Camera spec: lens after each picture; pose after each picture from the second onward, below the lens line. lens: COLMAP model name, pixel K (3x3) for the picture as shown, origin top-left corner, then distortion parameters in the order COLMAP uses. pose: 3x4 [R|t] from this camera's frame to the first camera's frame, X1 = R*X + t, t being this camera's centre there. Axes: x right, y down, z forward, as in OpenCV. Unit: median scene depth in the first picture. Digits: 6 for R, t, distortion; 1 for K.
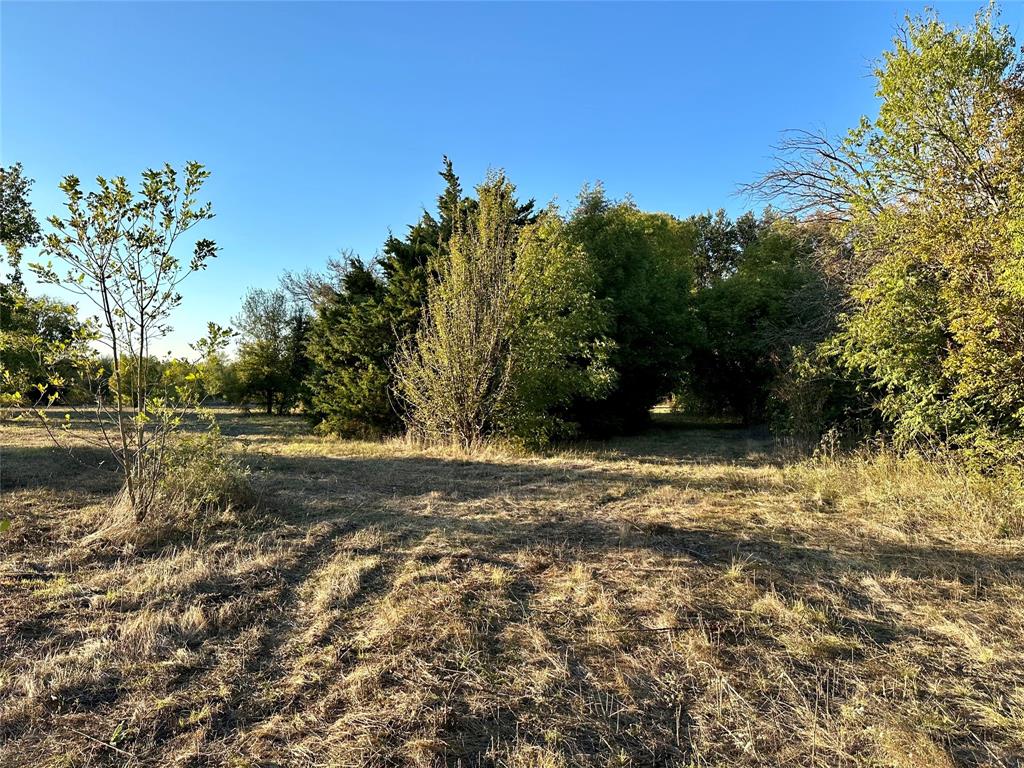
lens RADIAL K [[711.6, 0, 511.5], [0, 711.6, 388.8], [0, 0, 1]] dist [0.003484, -0.001228]
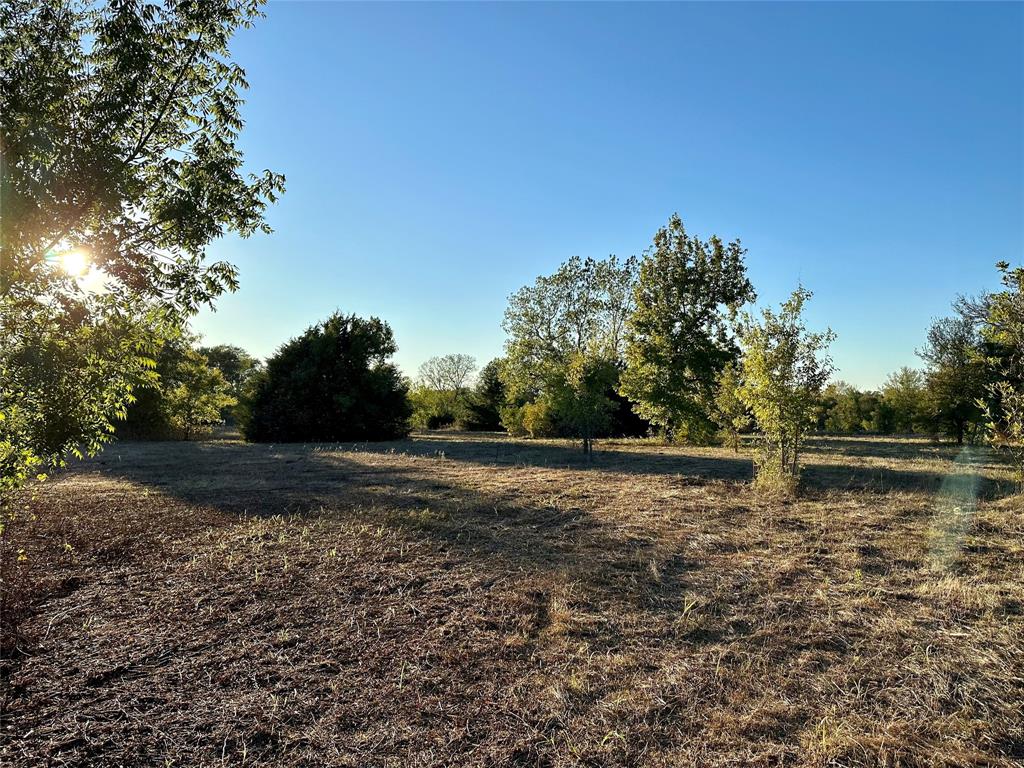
lens RADIAL K [[711.6, 0, 515.2], [0, 711.6, 385.2], [0, 0, 1]] dist [0.003484, -0.001228]
pose [[0.685872, -0.038332, -0.726712, -0.068847], [0.004973, 0.998835, -0.047993, -0.002020], [0.727705, 0.029303, 0.685264, -0.175665]]
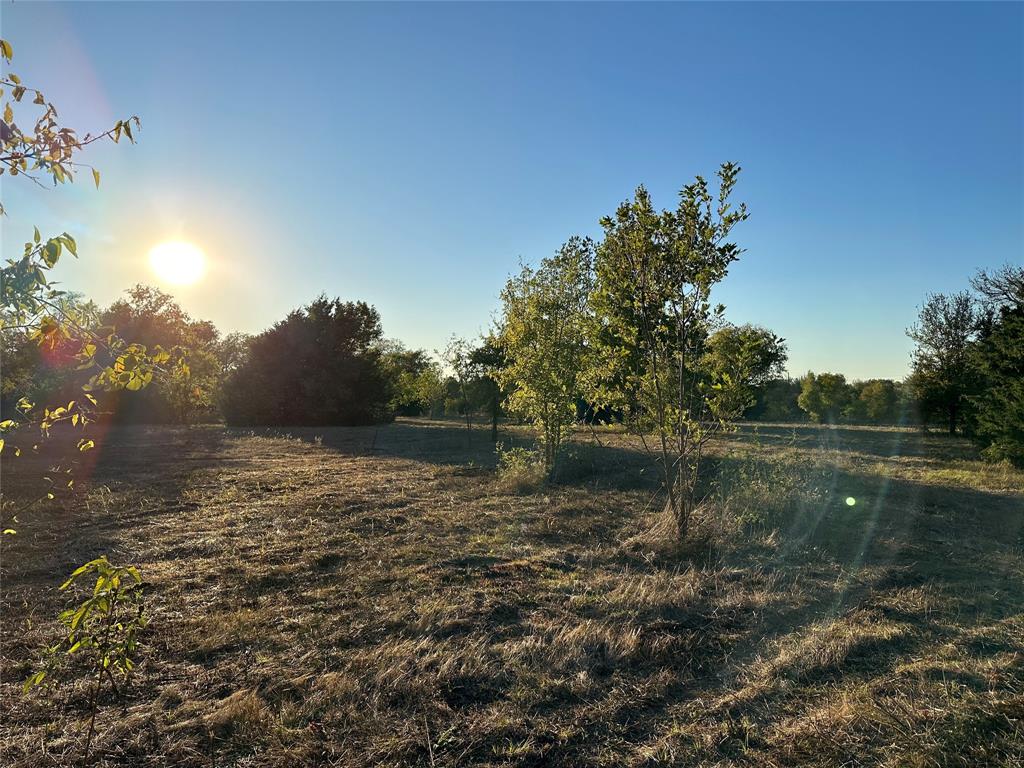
lens RADIAL K [[711.6, 0, 509.9], [0, 711.6, 377.1], [0, 0, 1]] dist [0.003484, -0.001228]
pose [[0.610703, -0.032028, -0.791212, 0.032615], [-0.000622, 0.999162, -0.040926, 0.001695], [0.791860, 0.025486, 0.610171, 0.045739]]
